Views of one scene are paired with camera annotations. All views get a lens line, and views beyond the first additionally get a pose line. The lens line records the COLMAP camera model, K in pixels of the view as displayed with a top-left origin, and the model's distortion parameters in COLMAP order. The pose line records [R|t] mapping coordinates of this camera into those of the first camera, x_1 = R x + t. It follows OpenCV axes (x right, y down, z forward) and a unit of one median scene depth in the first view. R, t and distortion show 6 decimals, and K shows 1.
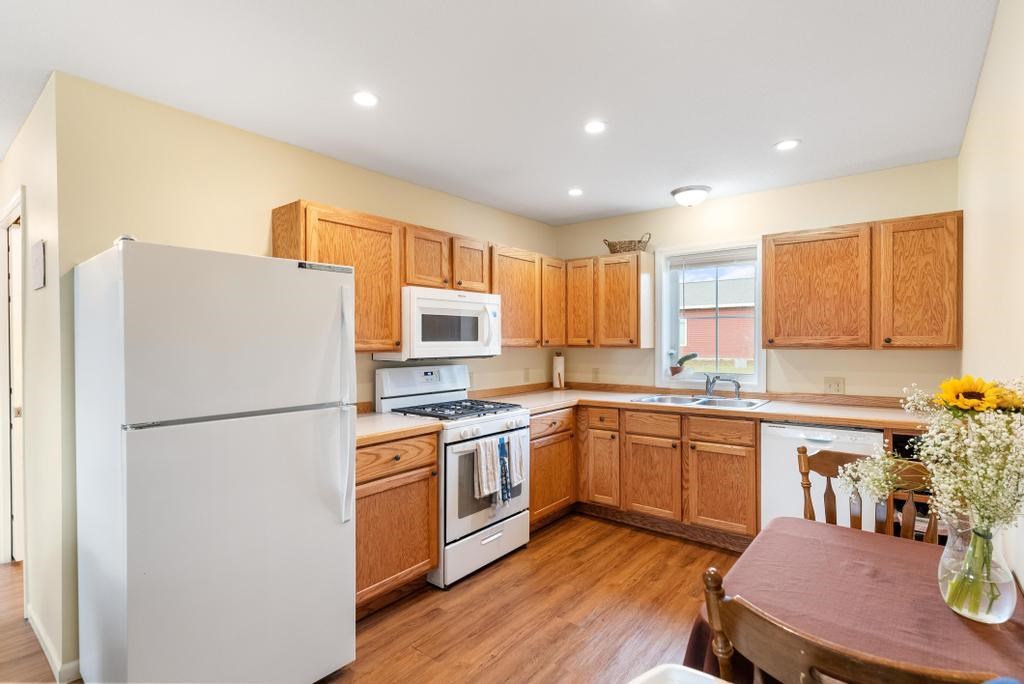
lens RADIAL K [[494.6, 0, 516.5], [0, 494.6, 346.2], [0, 0, 1]] dist [-0.004020, 0.000215]
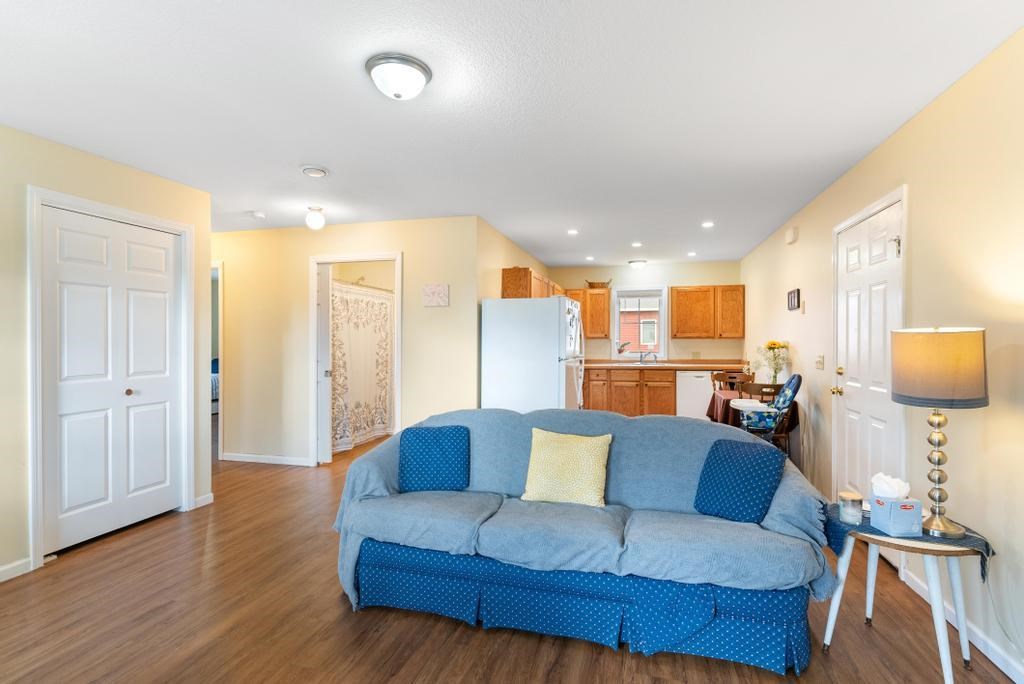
lens RADIAL K [[494.6, 0, 508.3], [0, 494.6, 340.5], [0, 0, 1]] dist [-0.004020, 0.000215]
pose [[0.918450, 0.006259, 0.395488, -1.000990], [-0.000180, 0.999881, -0.015406, 0.045024], [-0.395538, 0.014078, 0.918342, -0.701514]]
